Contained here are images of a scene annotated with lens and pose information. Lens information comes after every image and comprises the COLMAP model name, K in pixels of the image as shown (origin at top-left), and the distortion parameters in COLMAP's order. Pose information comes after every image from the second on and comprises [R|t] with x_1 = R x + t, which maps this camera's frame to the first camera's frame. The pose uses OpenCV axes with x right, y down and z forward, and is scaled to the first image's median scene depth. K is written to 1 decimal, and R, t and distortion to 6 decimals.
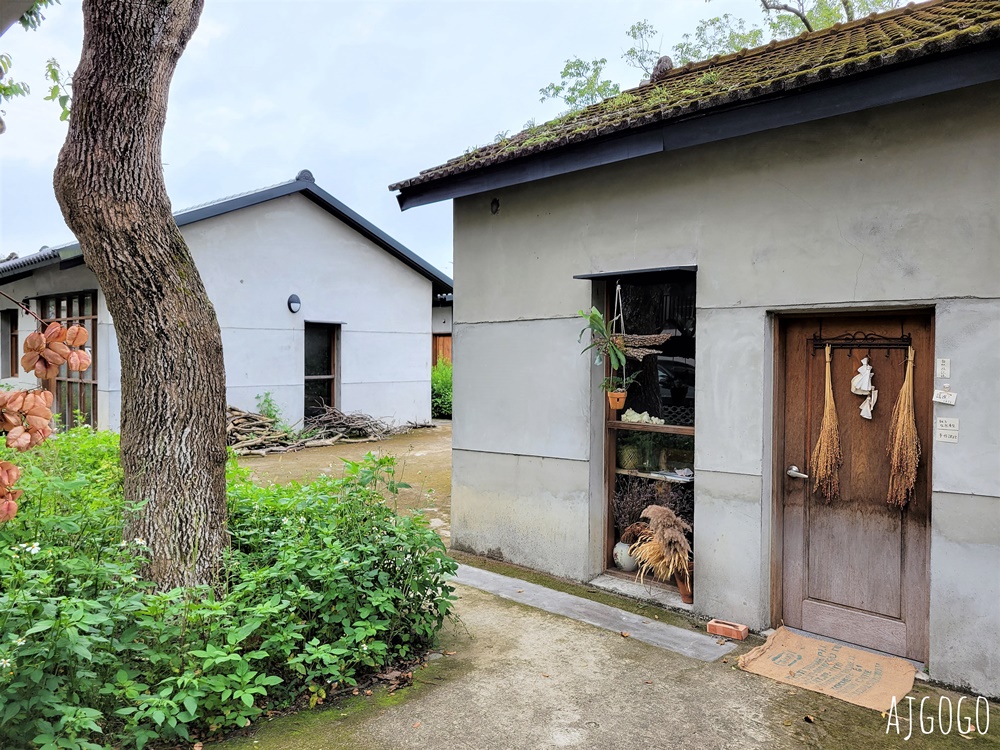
lens RADIAL K [[753.1, 0, 502.5], [0, 753.1, 374.3], [0, 0, 1]] dist [0.049120, -0.033777]
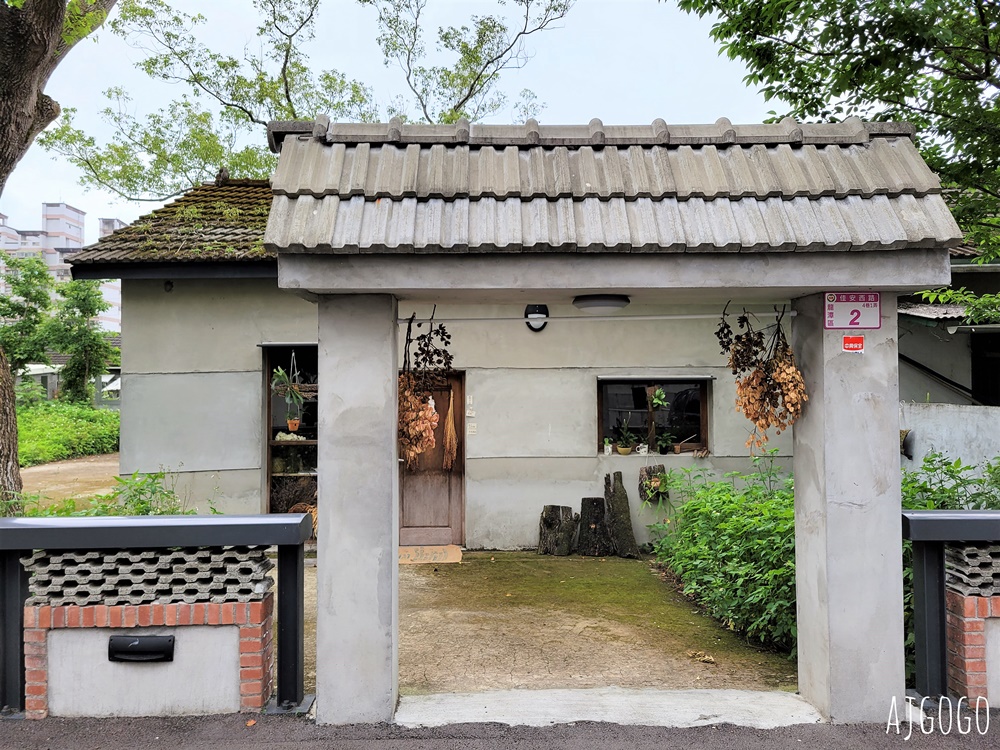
lens RADIAL K [[753.1, 0, 502.4], [0, 753.1, 367.3], [0, 0, 1]] dist [0.049120, -0.033777]
pose [[0.702547, 0.008133, 0.711591, -0.672453], [0.030892, 0.998644, -0.041914, -0.006858], [-0.710967, 0.051429, 0.701342, -0.431310]]
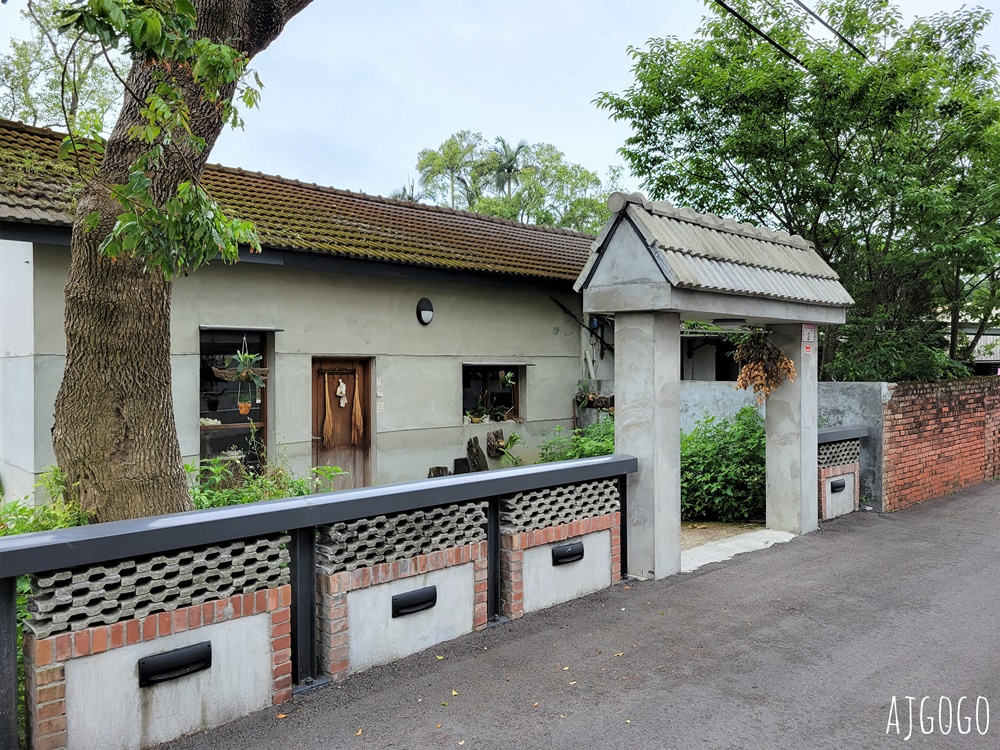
lens RADIAL K [[753.1, 0, 496.8], [0, 753.1, 368.4], [0, 0, 1]] dist [0.049120, -0.033777]
pose [[0.040735, -0.006021, 0.999152, -1.437724], [0.034133, 0.999407, 0.004631, -0.040216], [-0.998587, 0.033915, 0.040916, 0.401426]]
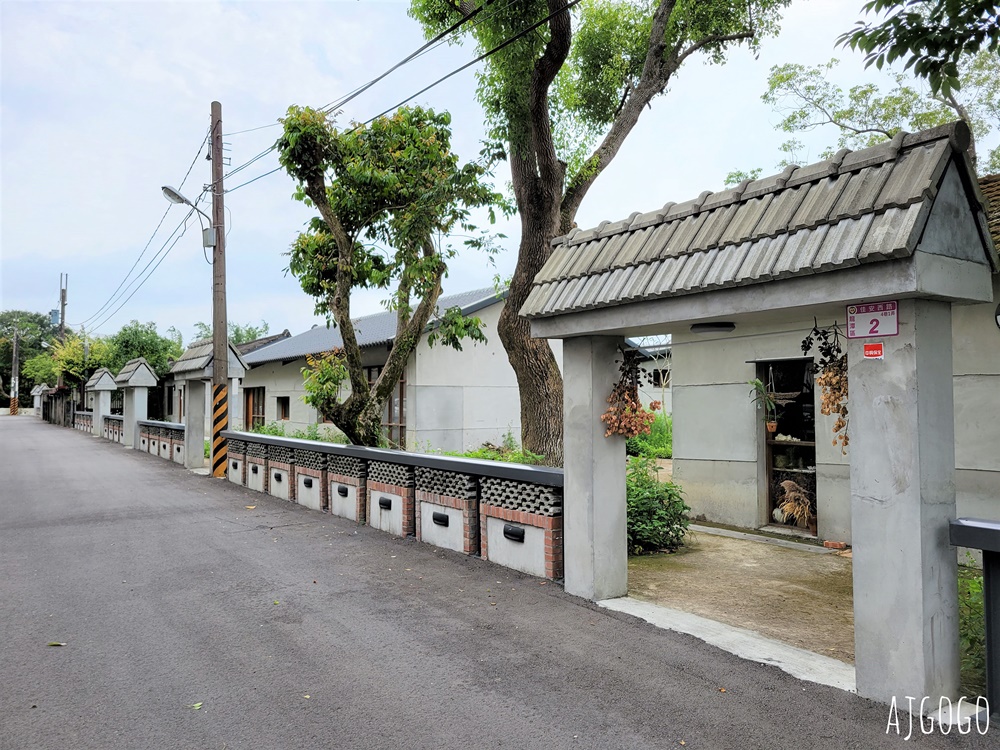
lens RADIAL K [[753.1, 0, 500.0], [0, 753.1, 374.6], [0, 0, 1]] dist [0.049120, -0.033777]
pose [[0.978778, -0.016375, -0.204269, -0.126289], [0.002890, 0.997806, -0.066142, 0.026733], [0.204904, 0.064149, 0.976678, -1.017174]]
